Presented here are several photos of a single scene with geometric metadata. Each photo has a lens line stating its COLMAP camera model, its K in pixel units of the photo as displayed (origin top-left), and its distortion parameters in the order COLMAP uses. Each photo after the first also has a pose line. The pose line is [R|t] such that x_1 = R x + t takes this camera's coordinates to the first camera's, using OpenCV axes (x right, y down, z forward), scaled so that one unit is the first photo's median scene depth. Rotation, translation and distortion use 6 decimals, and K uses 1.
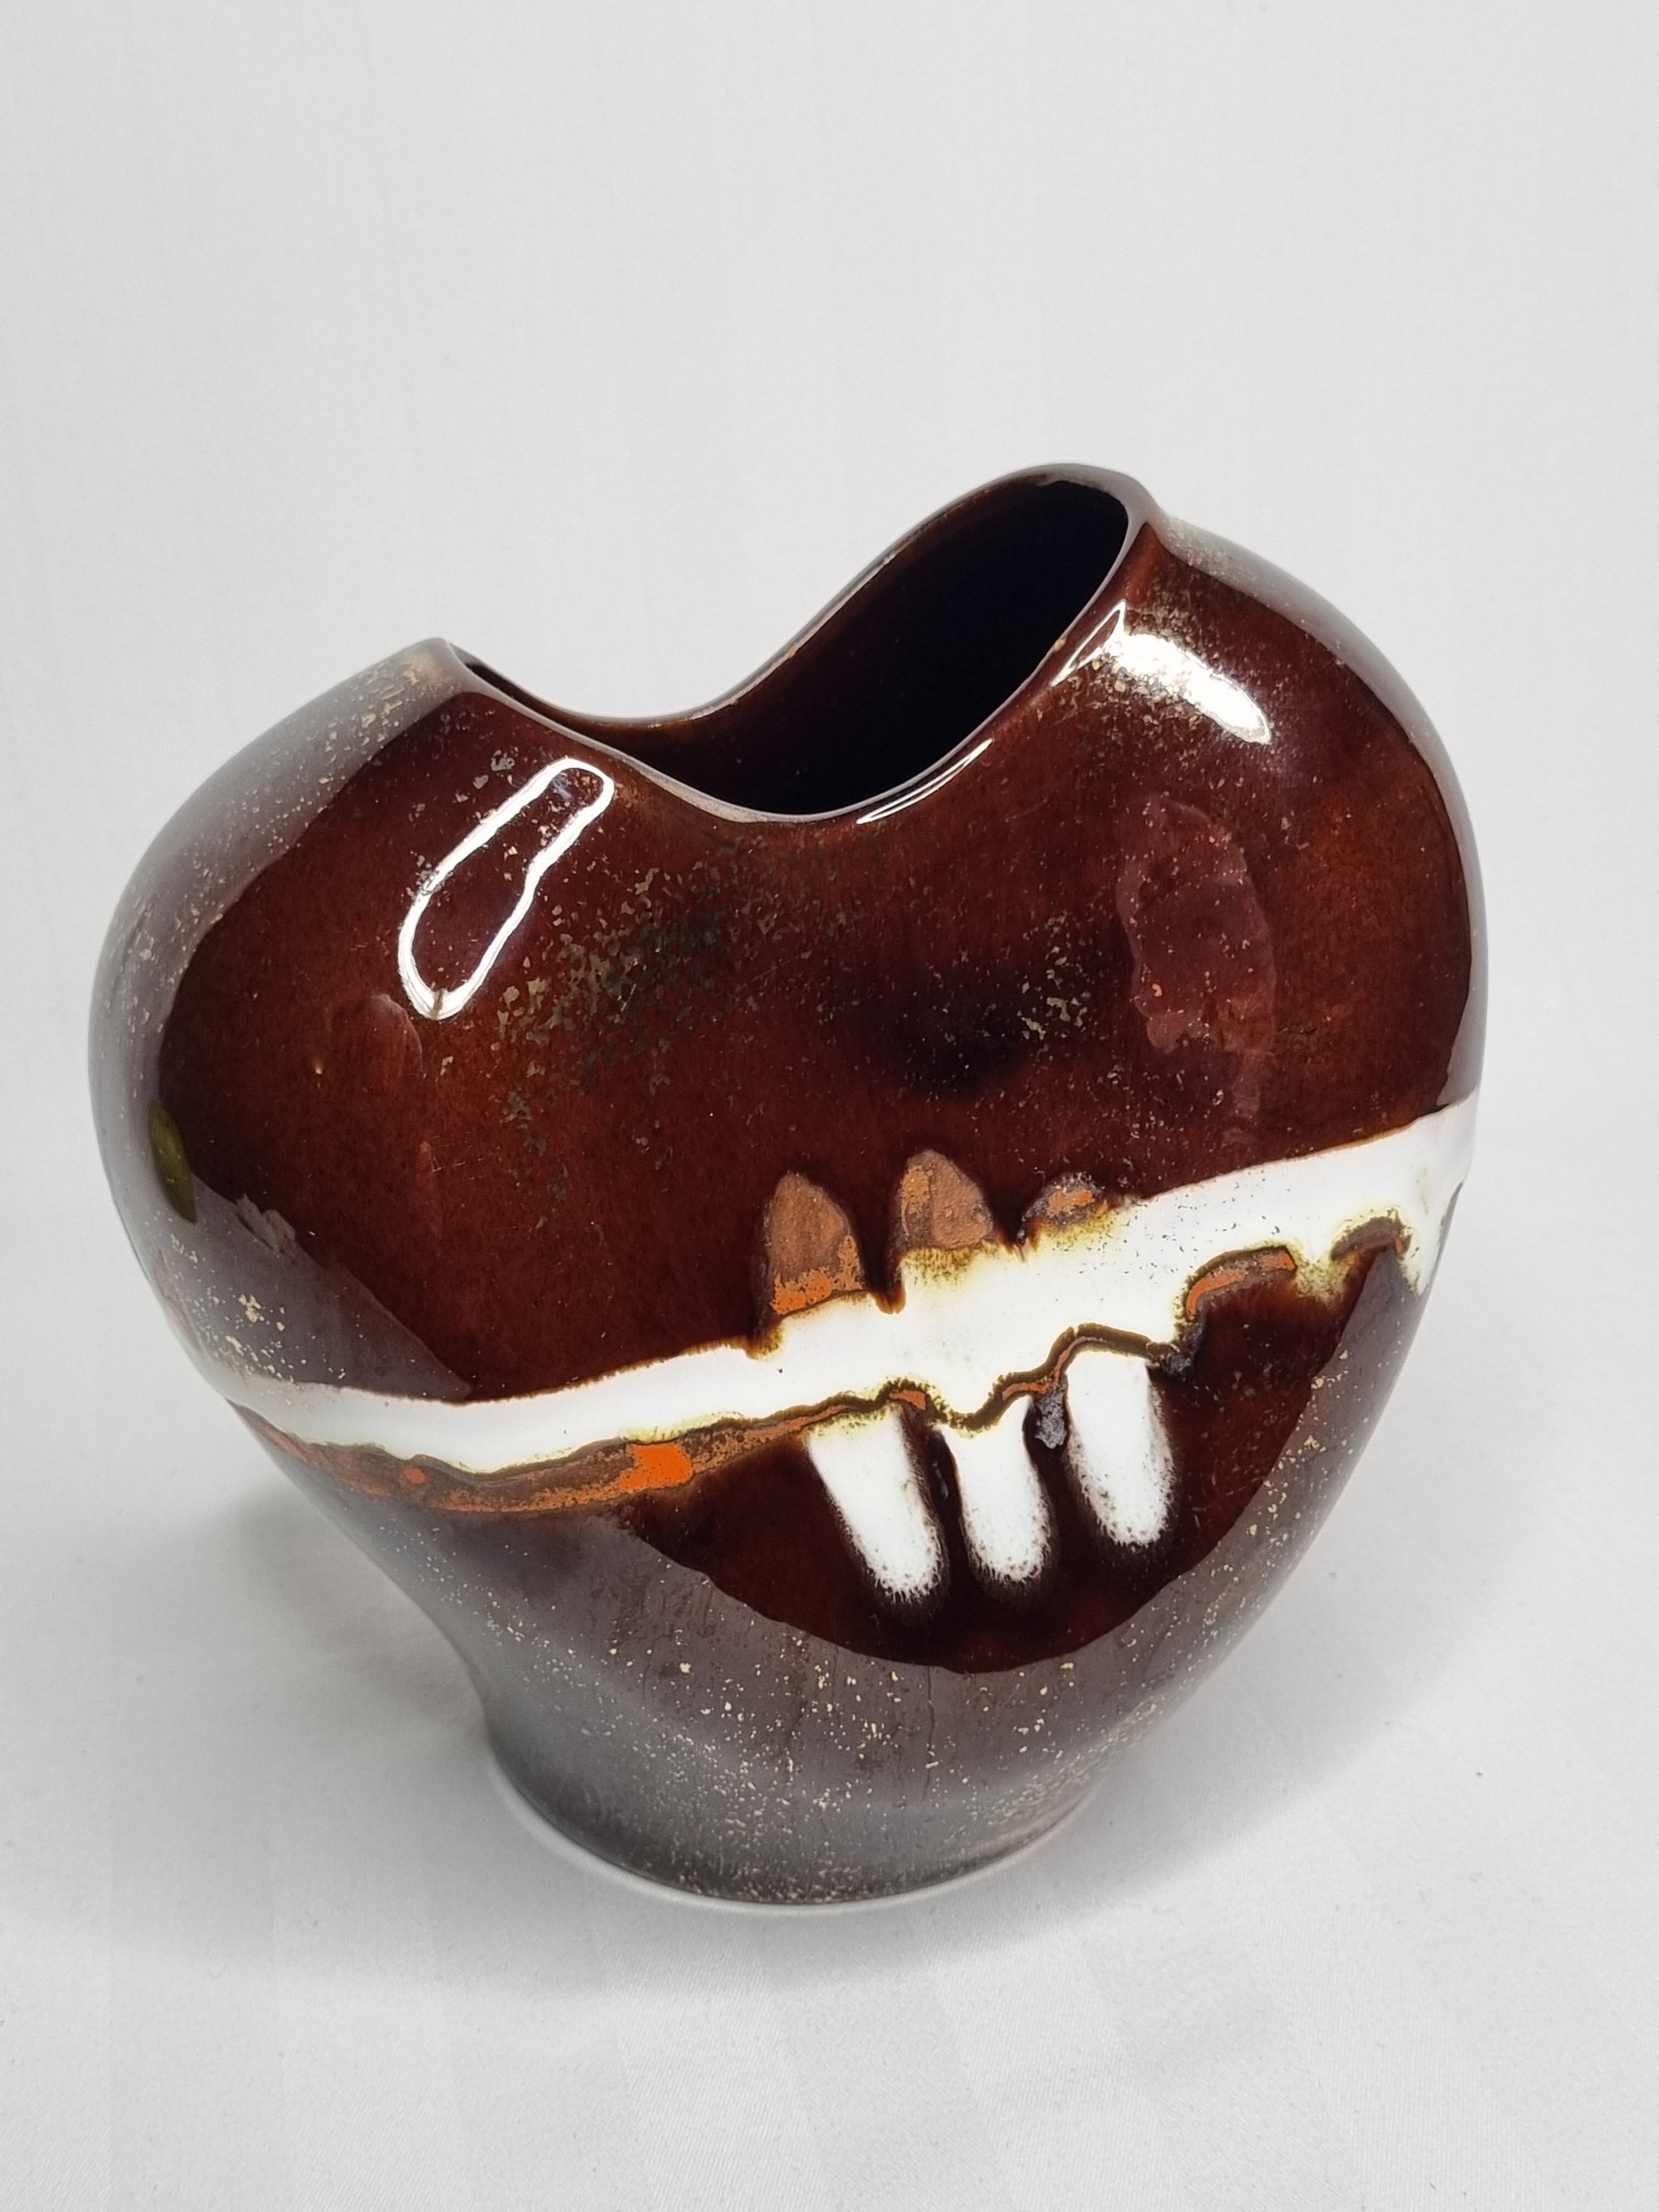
lens RADIAL K [[3087.4, 0, 882.6], [0, 3087.4, 1079.7], [0, 0, 1]] dist [0.007596, -0.098567]
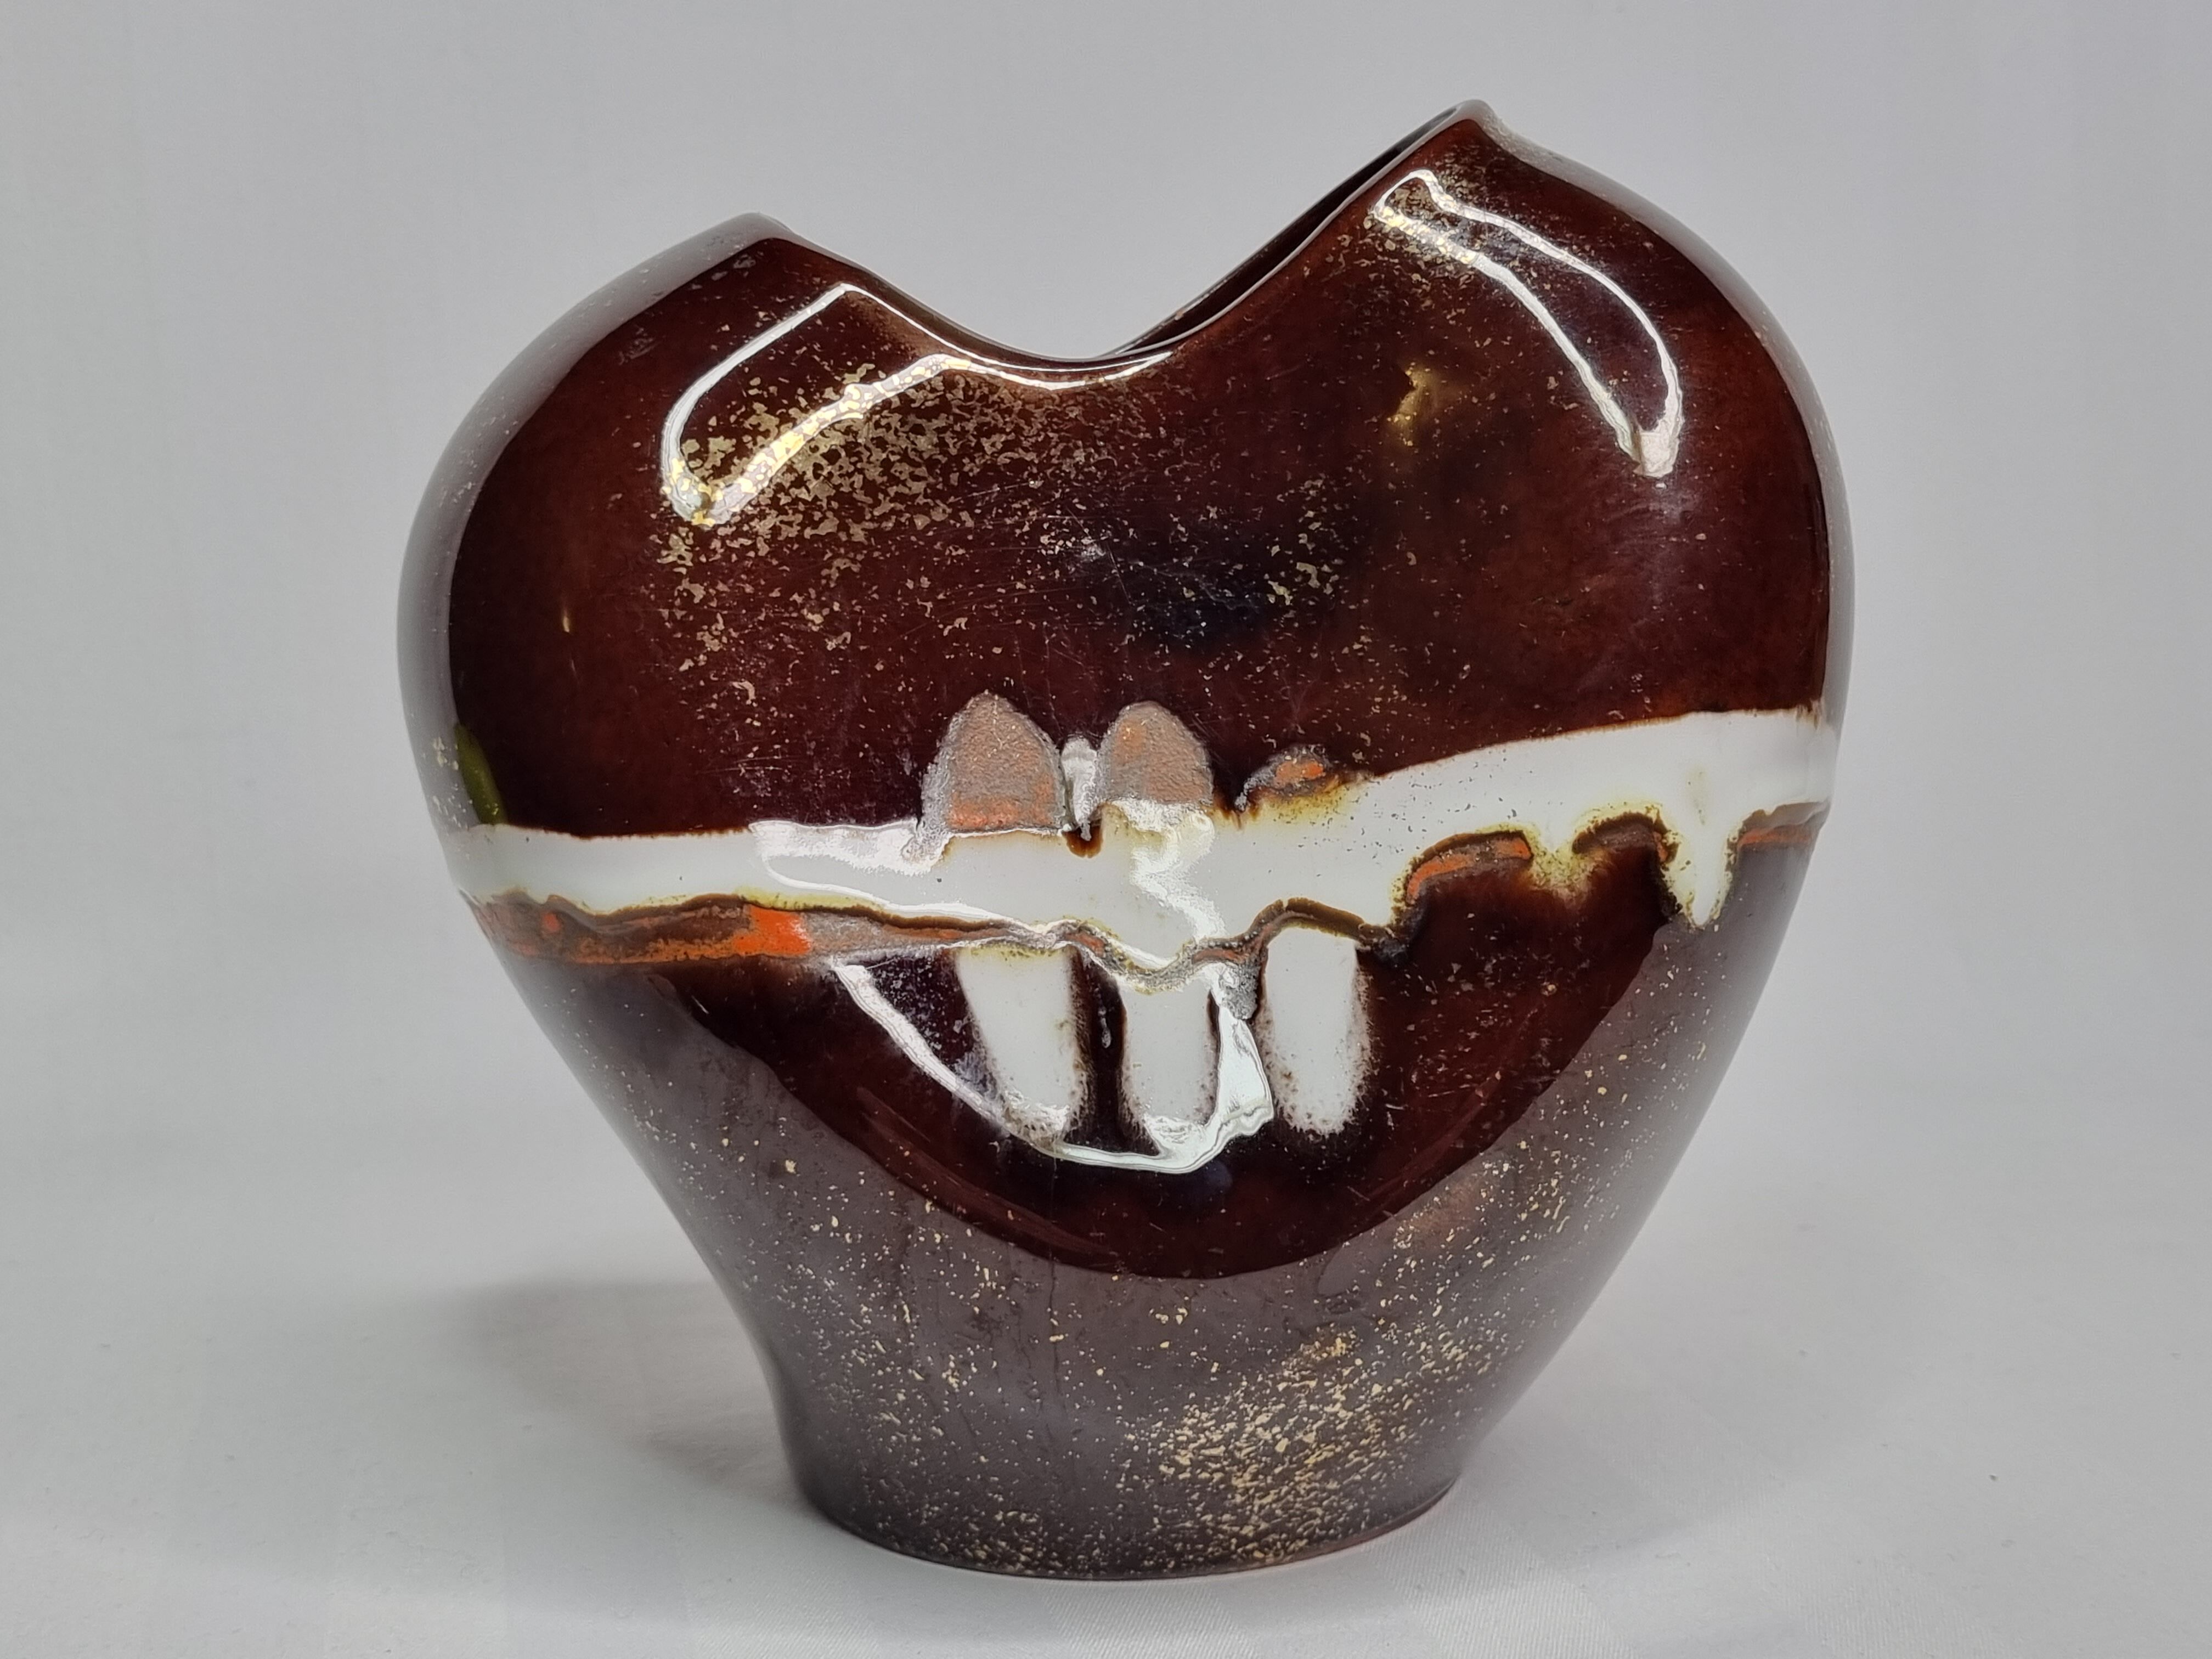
lens RADIAL K [[3087.4, 0, 1106.0], [0, 3087.4, 829.5], [0, 0, 1]] dist [0.007596, -0.098567]
pose [[0.928582, 0.044332, -0.368469, 0.354281], [-0.140967, 0.960563, -0.239683, 0.290388], [0.343312, 0.274507, 0.898211, 0.143525]]
